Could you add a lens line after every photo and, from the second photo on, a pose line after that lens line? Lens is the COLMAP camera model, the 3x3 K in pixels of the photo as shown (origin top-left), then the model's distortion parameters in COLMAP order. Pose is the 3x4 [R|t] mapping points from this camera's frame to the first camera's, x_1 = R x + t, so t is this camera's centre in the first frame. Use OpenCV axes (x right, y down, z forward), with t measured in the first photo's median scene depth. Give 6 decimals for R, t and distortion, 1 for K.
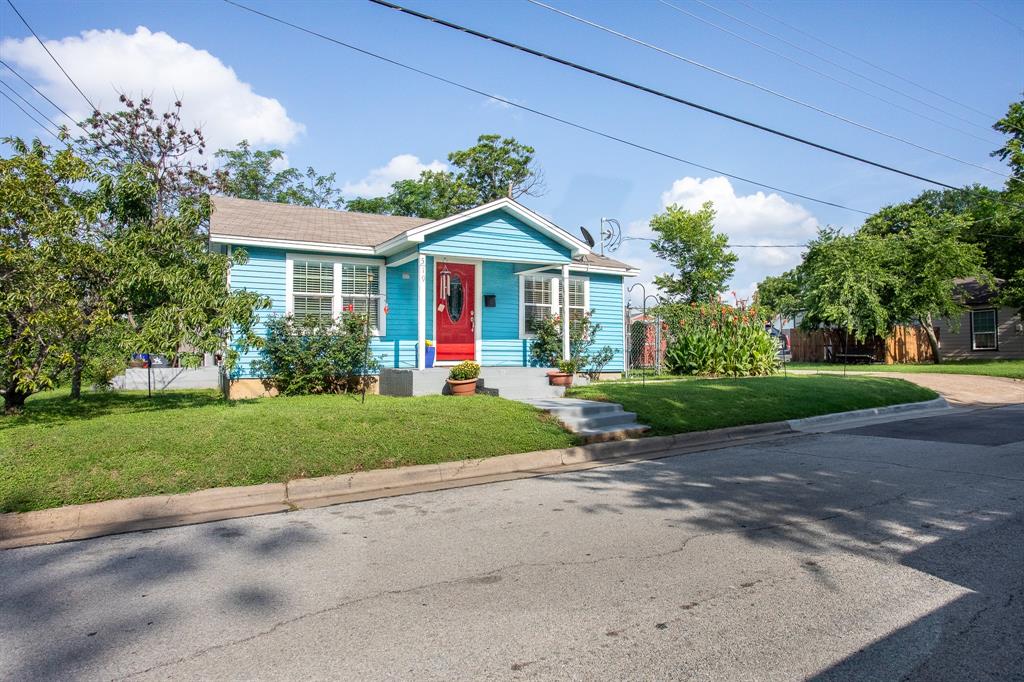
lens RADIAL K [[585.9, 0, 512.0], [0, 585.9, 341.0], [0, 0, 1]] dist [-0.045876, 0.001902]
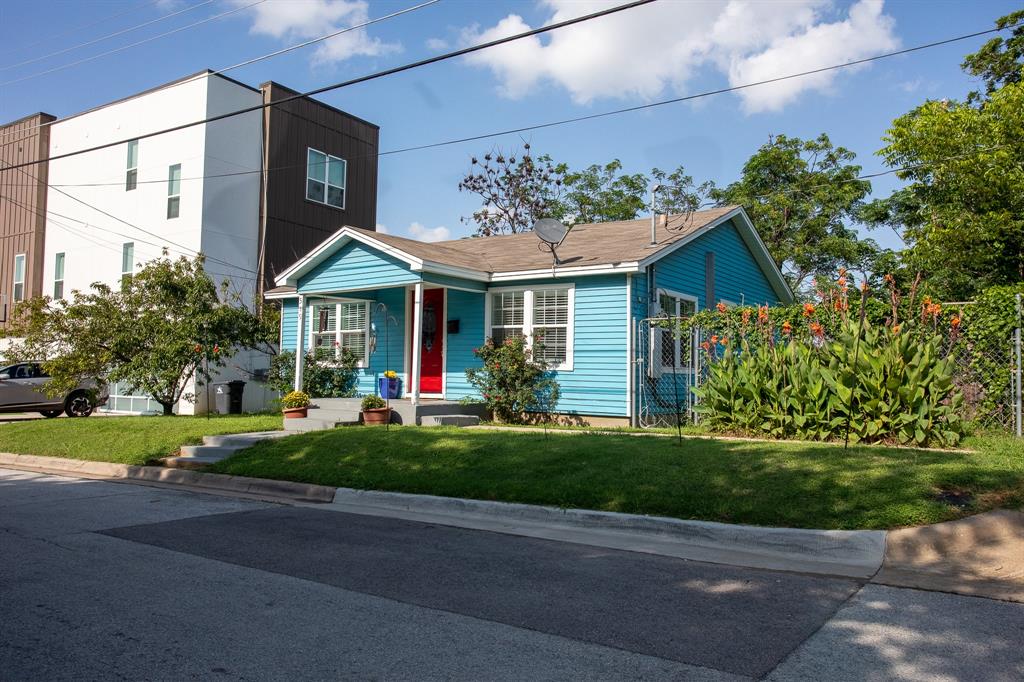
lens RADIAL K [[754.5, 0, 512.0], [0, 754.5, 341.0], [0, 0, 1]] dist [-0.061528, 0.109921]
pose [[0.449594, -0.036327, -0.892494, 1.096451], [0.007607, 0.999292, -0.036842, -0.004268], [0.893201, 0.009775, 0.449552, 0.609857]]
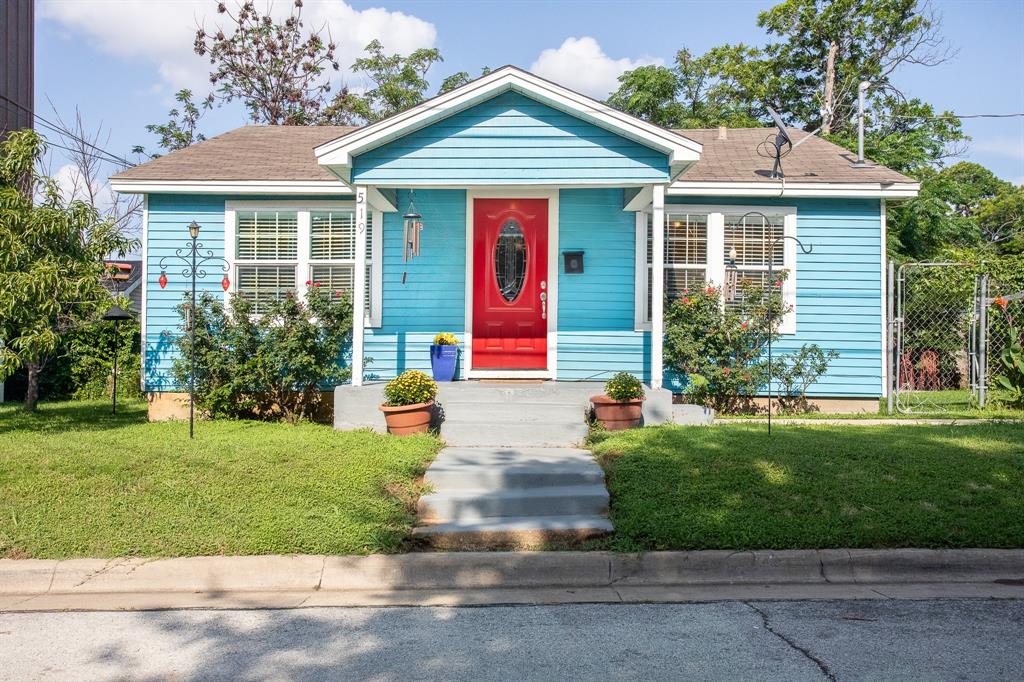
lens RADIAL K [[901.0, 0, 512.0], [0, 901.0, 341.0], [0, 0, 1]] dist [0.004295, 0.016235]
pose [[0.872381, 0.003080, -0.488817, 0.352127], [0.001747, 0.999954, 0.009419, -0.002378], [0.488823, -0.009071, 0.872336, 0.247962]]
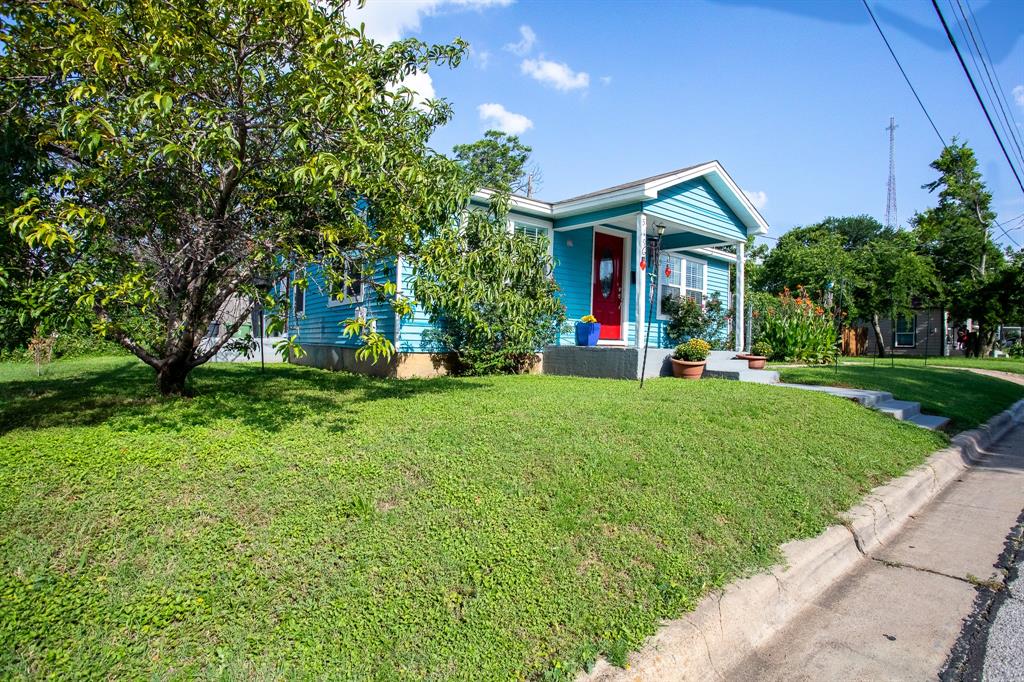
lens RADIAL K [[499.5, 0, 512.0], [0, 499.5, 341.0], [0, 0, 1]] dist [-0.073443, 0.031298]
pose [[0.986936, 0.033496, 0.157594, -0.384465], [-0.037467, 0.999049, 0.022297, 0.024893], [-0.156697, -0.027910, 0.987252, 0.259204]]
